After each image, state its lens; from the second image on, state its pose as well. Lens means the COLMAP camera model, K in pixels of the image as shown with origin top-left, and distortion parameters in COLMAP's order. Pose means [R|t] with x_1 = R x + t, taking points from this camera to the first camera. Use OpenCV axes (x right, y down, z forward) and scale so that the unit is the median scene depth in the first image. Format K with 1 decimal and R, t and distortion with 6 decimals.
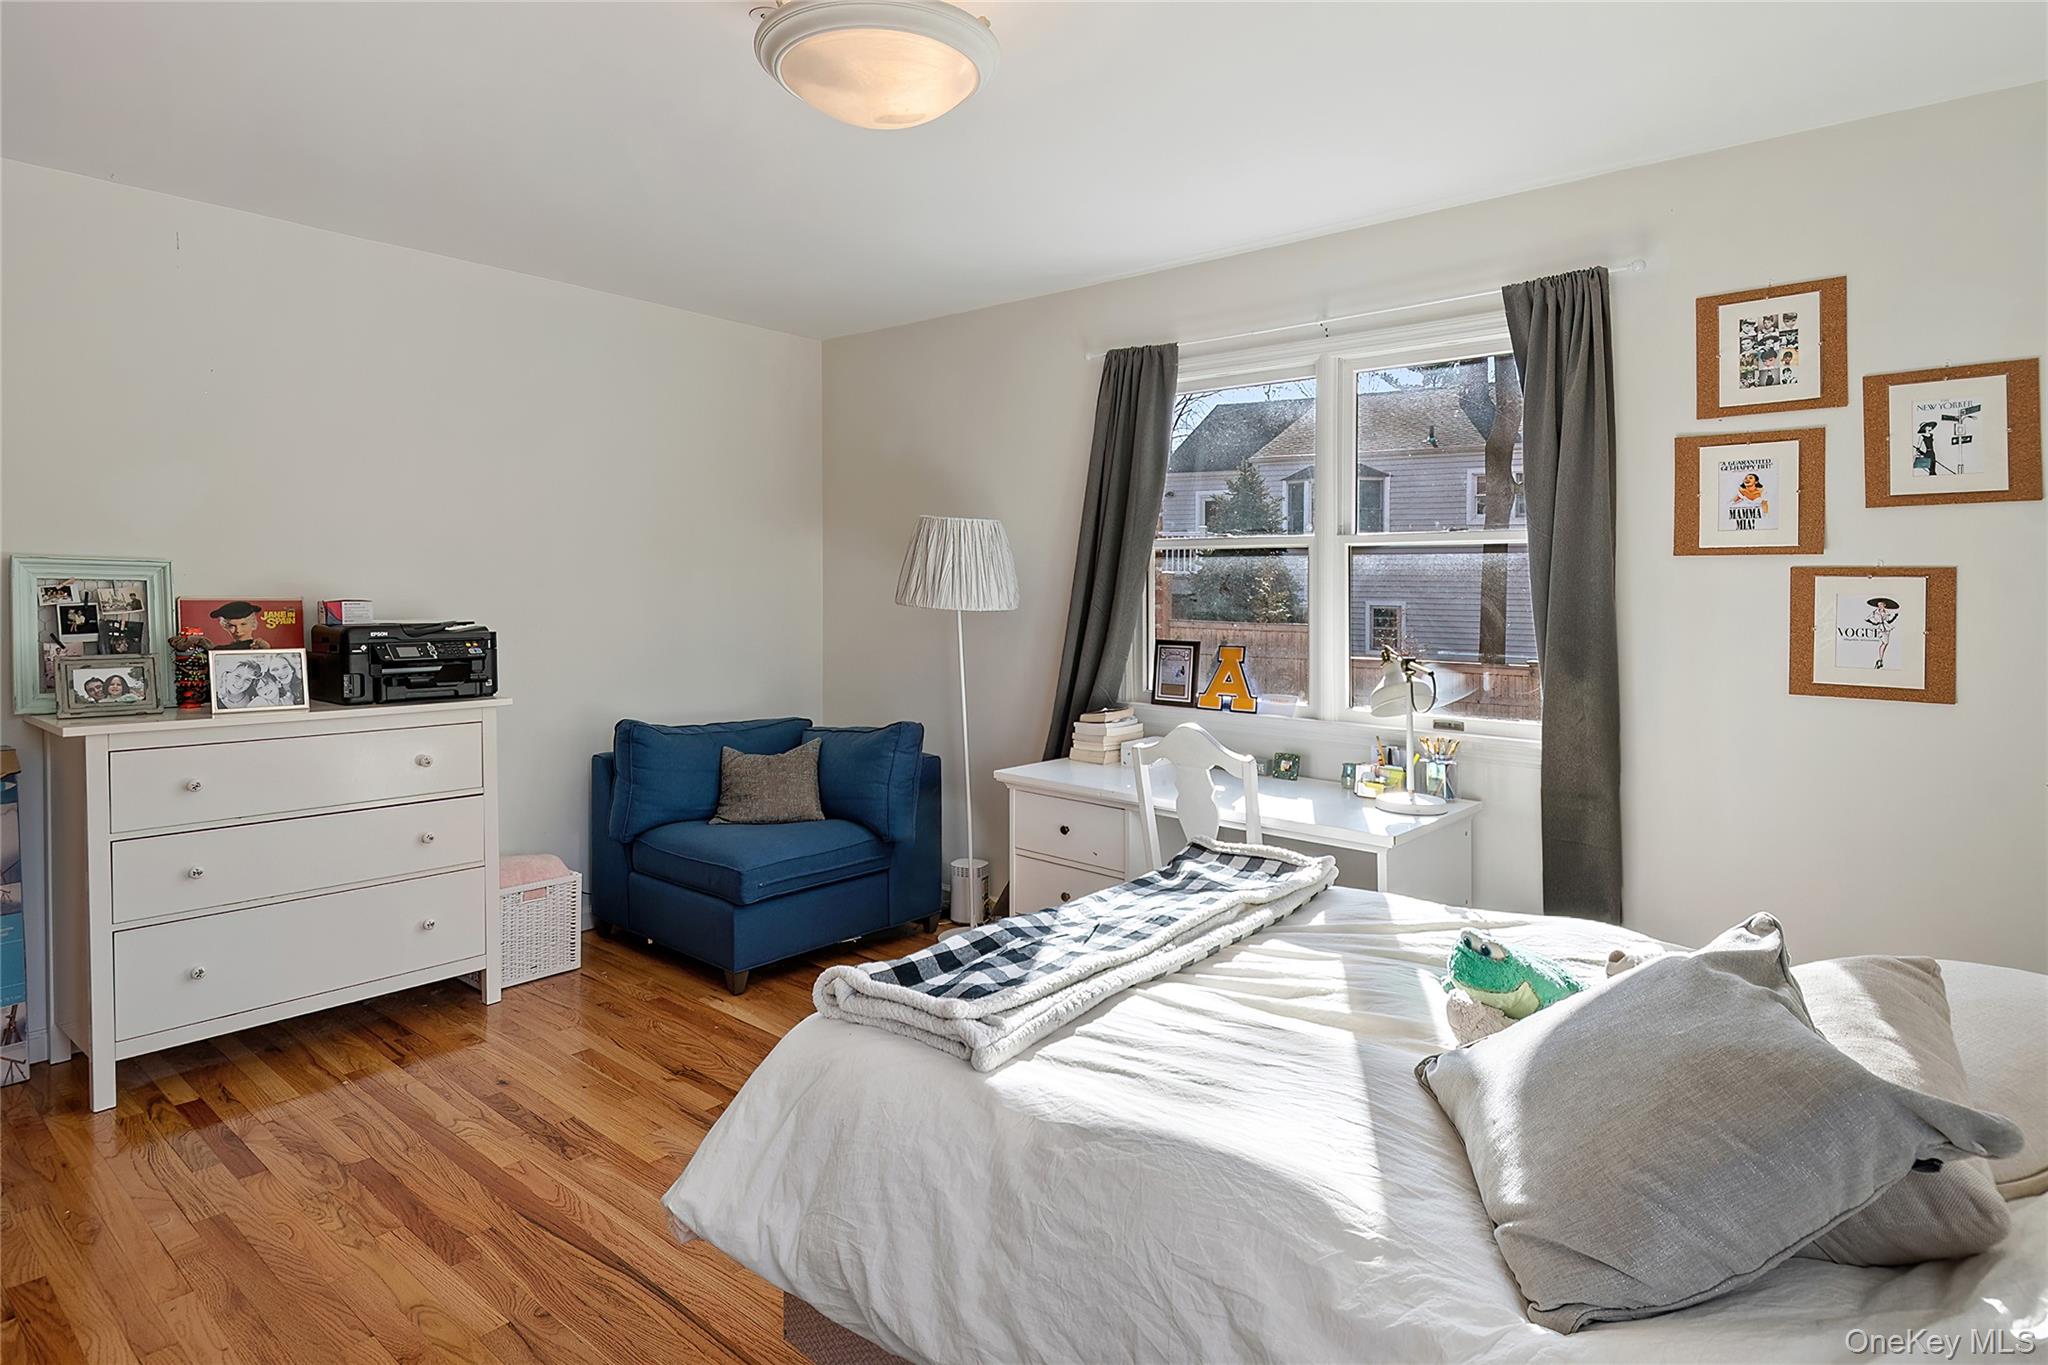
lens RADIAL K [[1109.5, 0, 975.3], [0, 1109.5, 606.8], [0, 0, 1]] dist [0.018588, -0.007963]
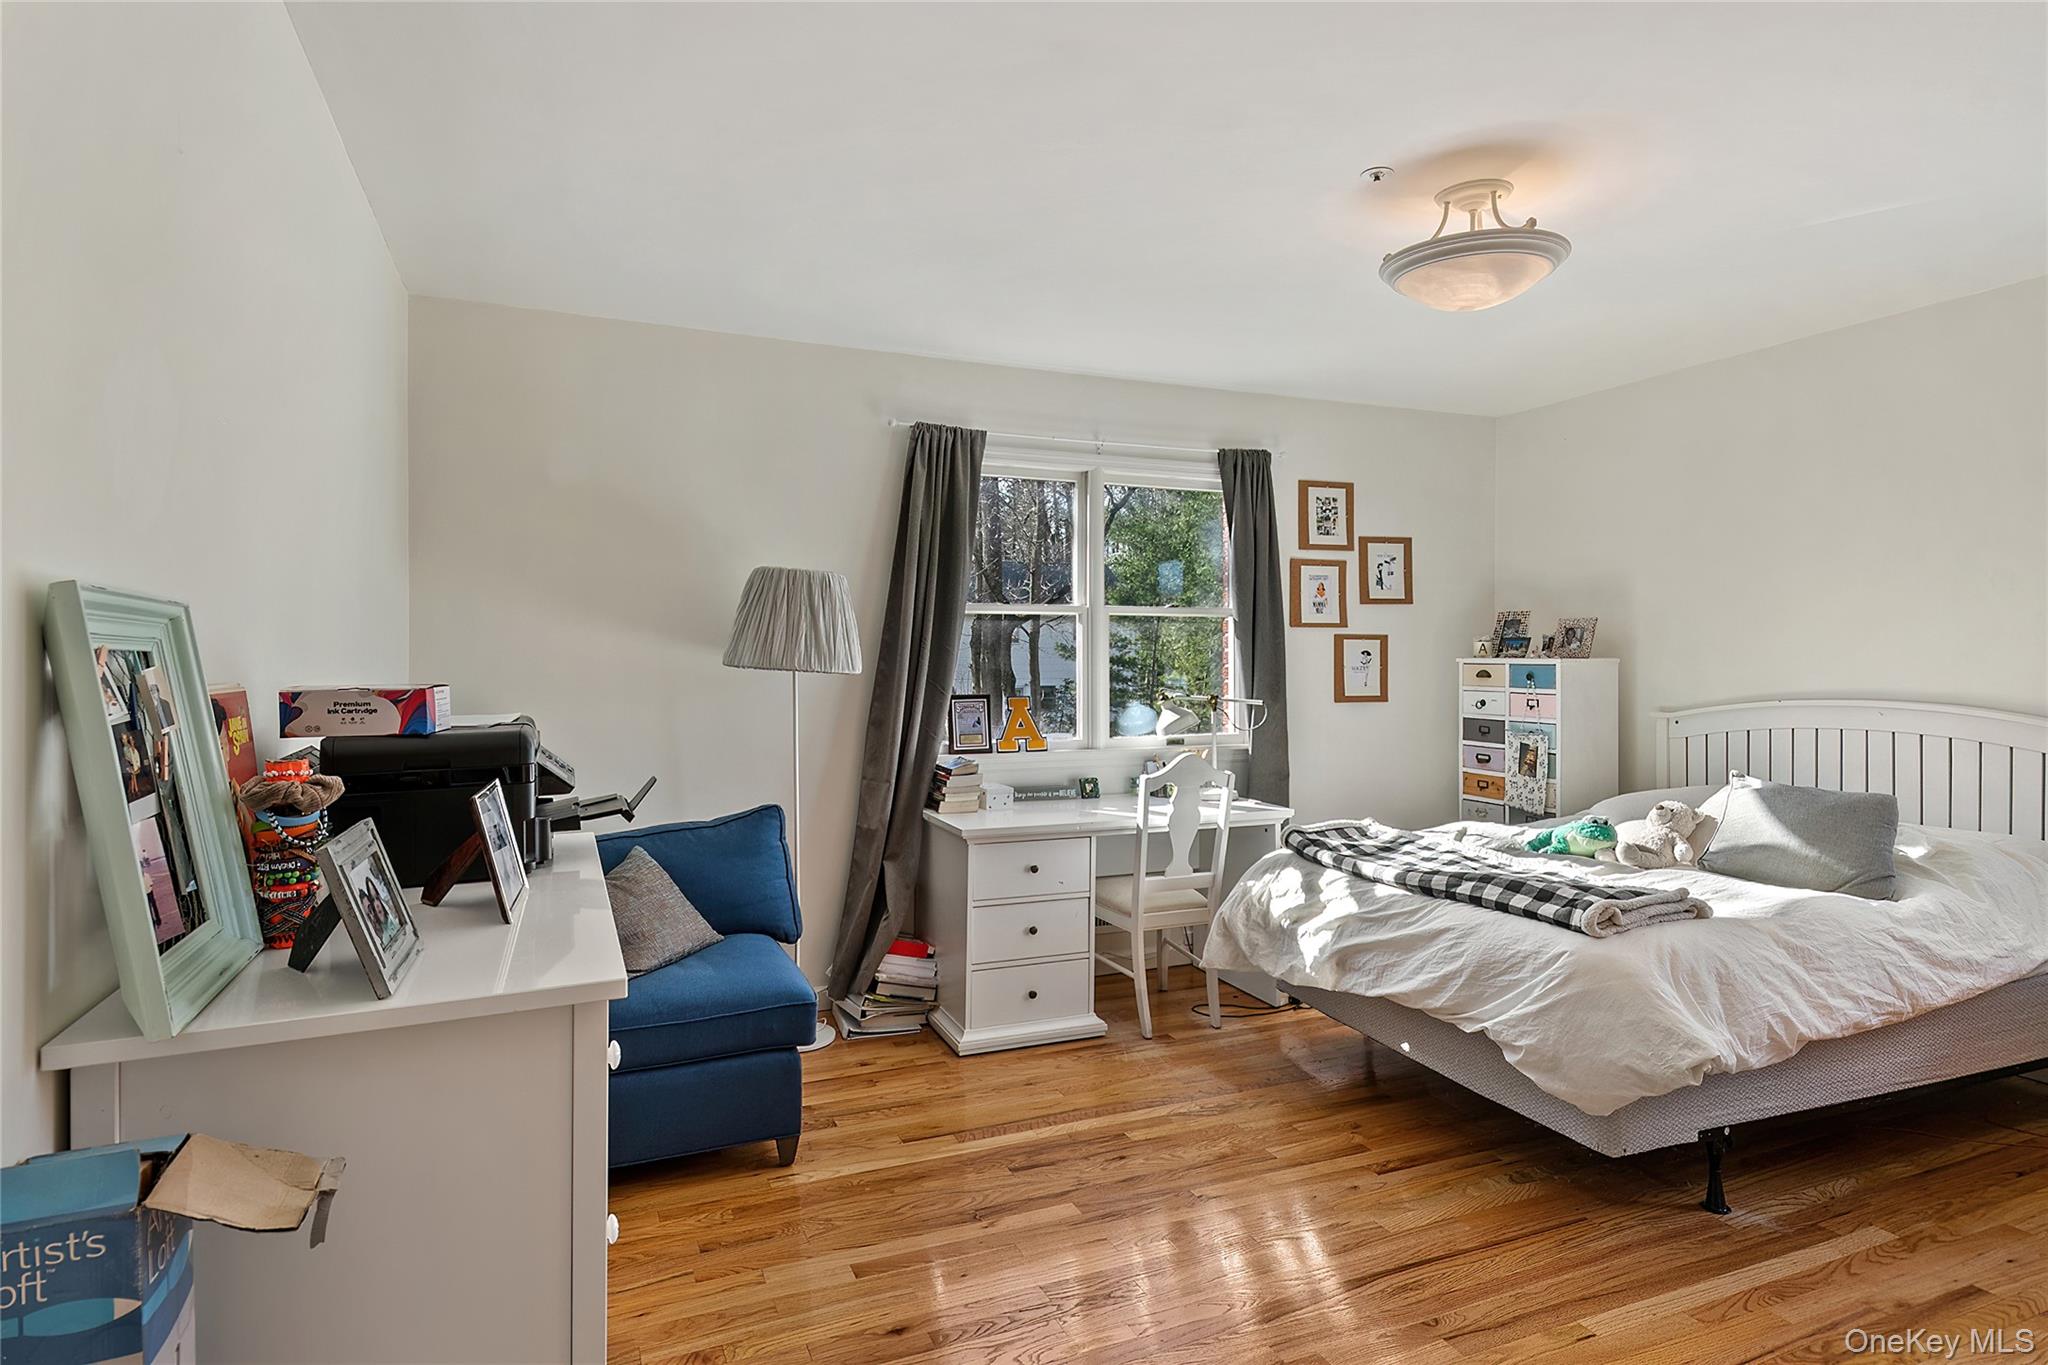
lens RADIAL K [[1109.5, 0, 1019.1], [0, 1109.5, 673.7], [0, 0, 1]] dist [0.018588, -0.007963]
pose [[0.423001, -0.028657, 0.905676, -1.158528], [0.020018, 0.999551, 0.022278, -0.021865], [-0.905908, 0.008706, 0.423385, 0.689122]]
